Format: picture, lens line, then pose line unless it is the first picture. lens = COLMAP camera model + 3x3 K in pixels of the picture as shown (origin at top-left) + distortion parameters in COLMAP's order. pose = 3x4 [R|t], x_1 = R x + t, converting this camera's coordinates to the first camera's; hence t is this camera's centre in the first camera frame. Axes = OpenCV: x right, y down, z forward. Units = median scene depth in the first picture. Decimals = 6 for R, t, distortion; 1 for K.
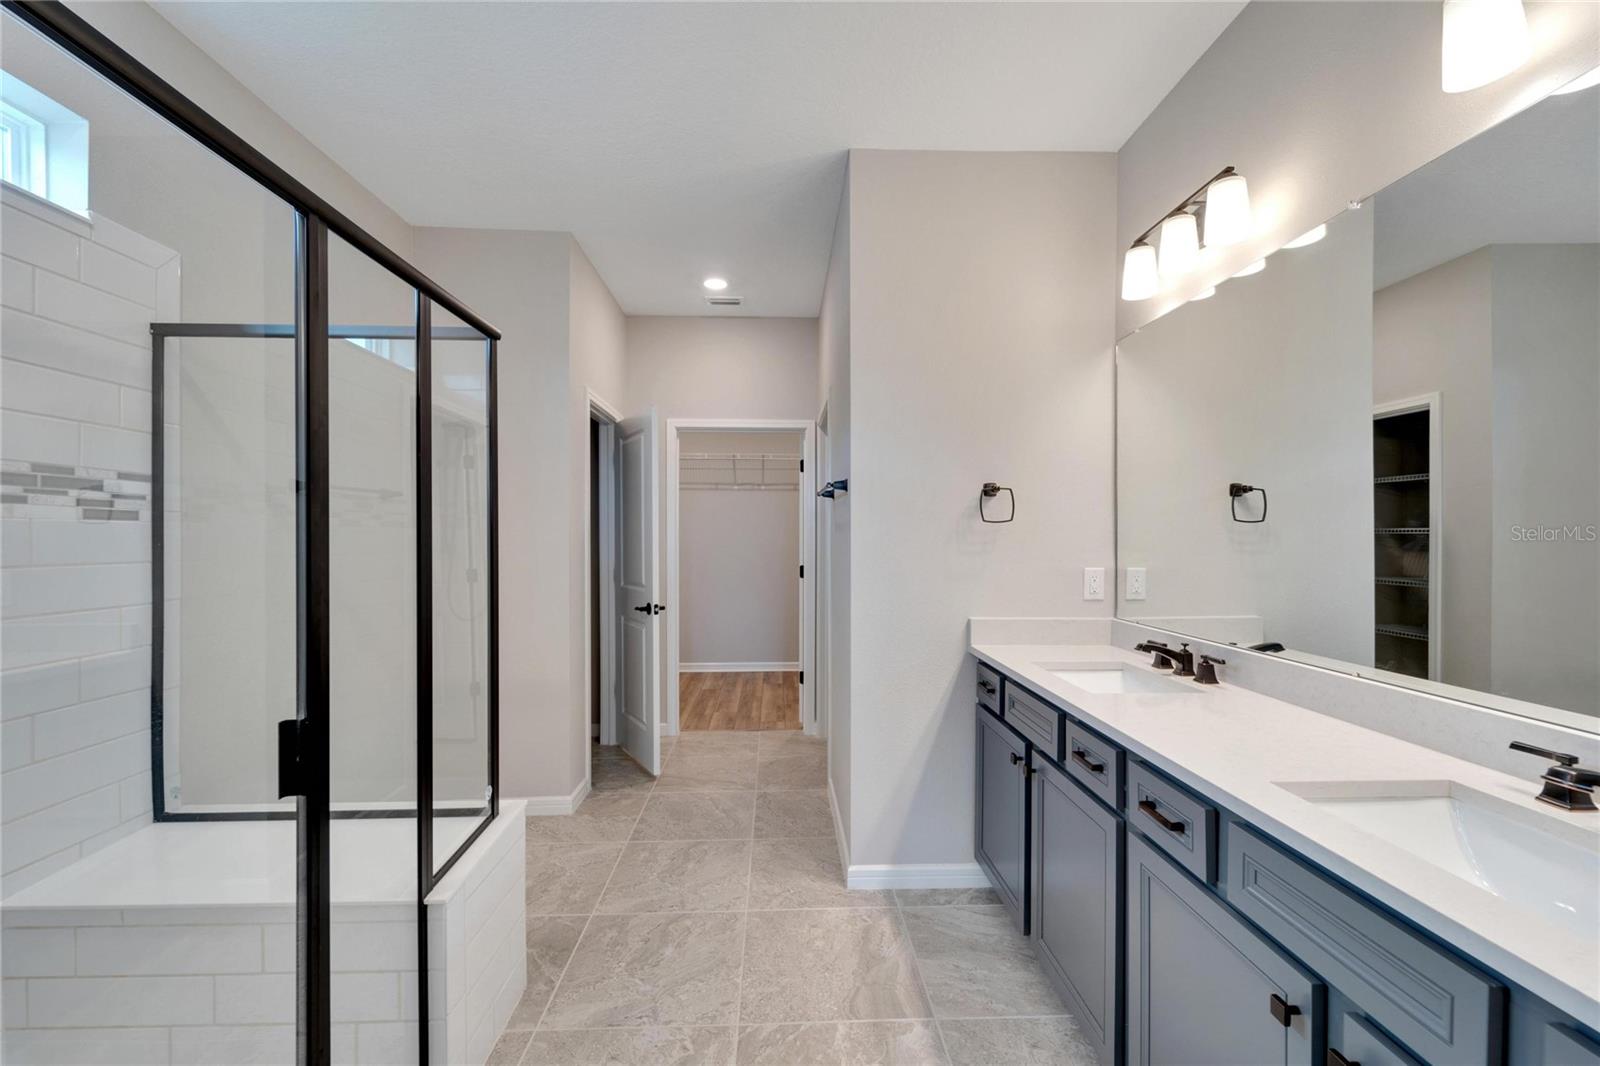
lens RADIAL K [[652.0, 0, 800.9], [0, 652.0, 538.1], [0, 0, 1]] dist [-0.001408, -0.000288]
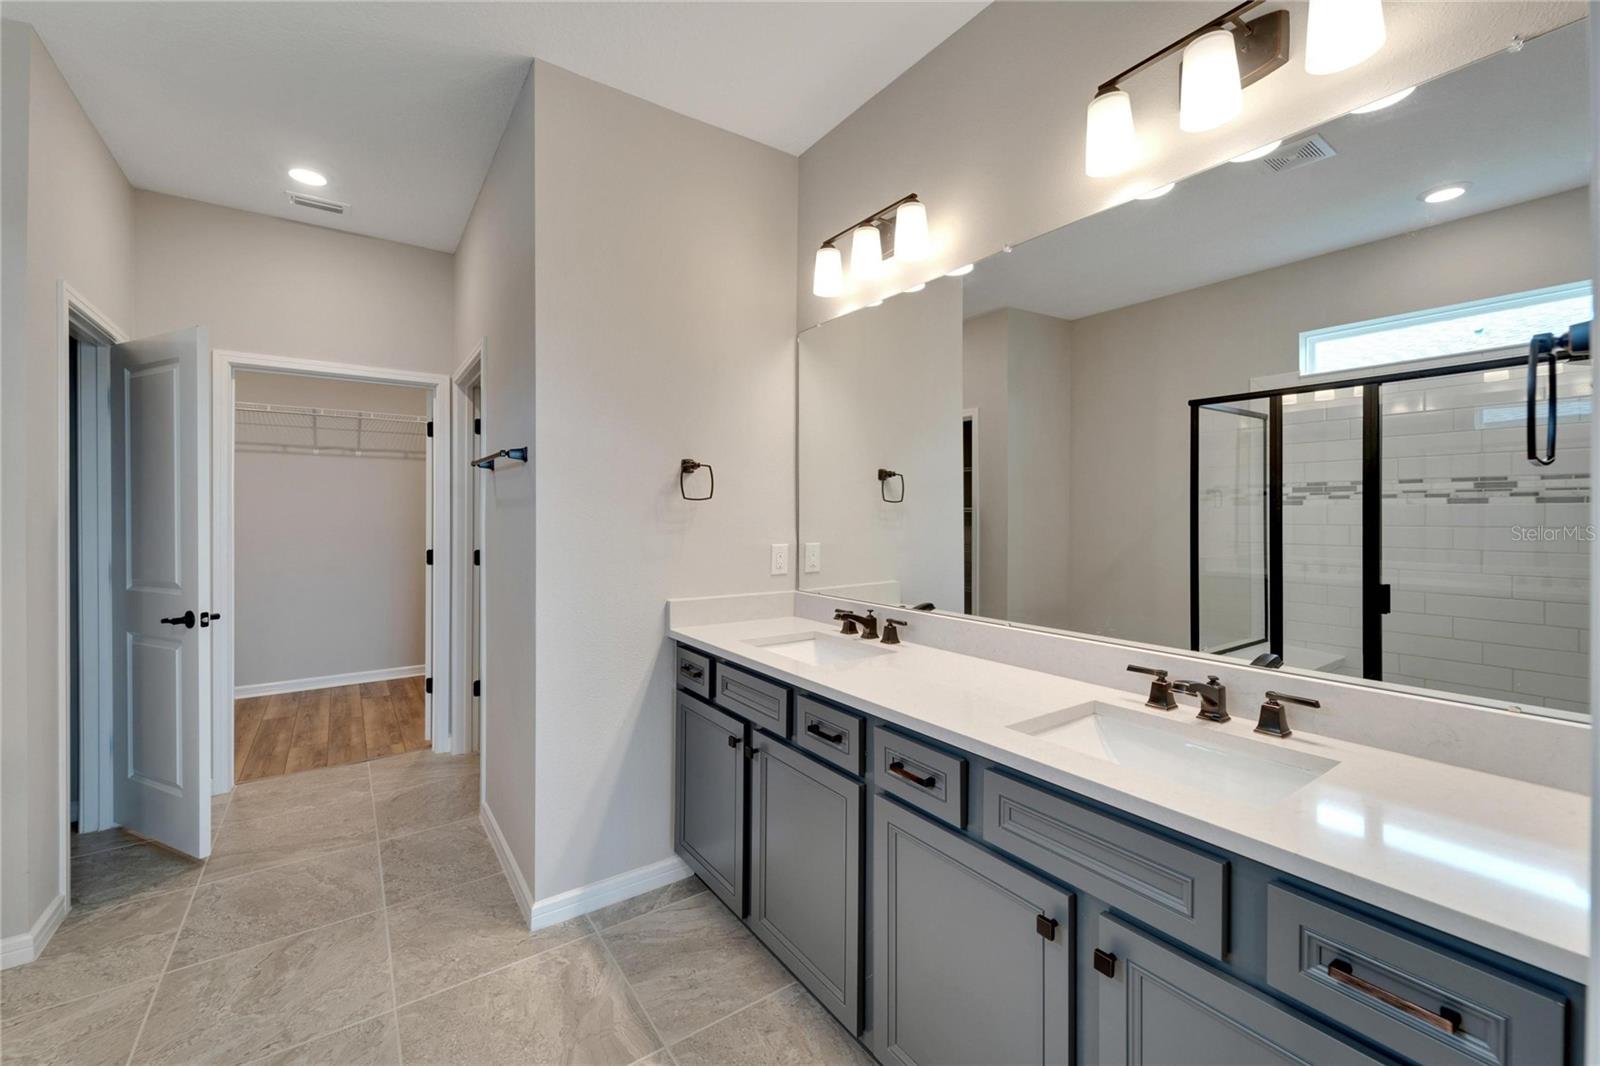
lens RADIAL K [[644.2, 0, 801.1], [0, 644.2, 514.7], [0, 0, 1]] dist [0.002678, -0.002093]
pose [[0.836933, -0.000912, 0.547305, -0.093335], [0.002125, 0.999996, -0.001583, -0.000366], [-0.547302, 0.002488, 0.836932, 0.107437]]
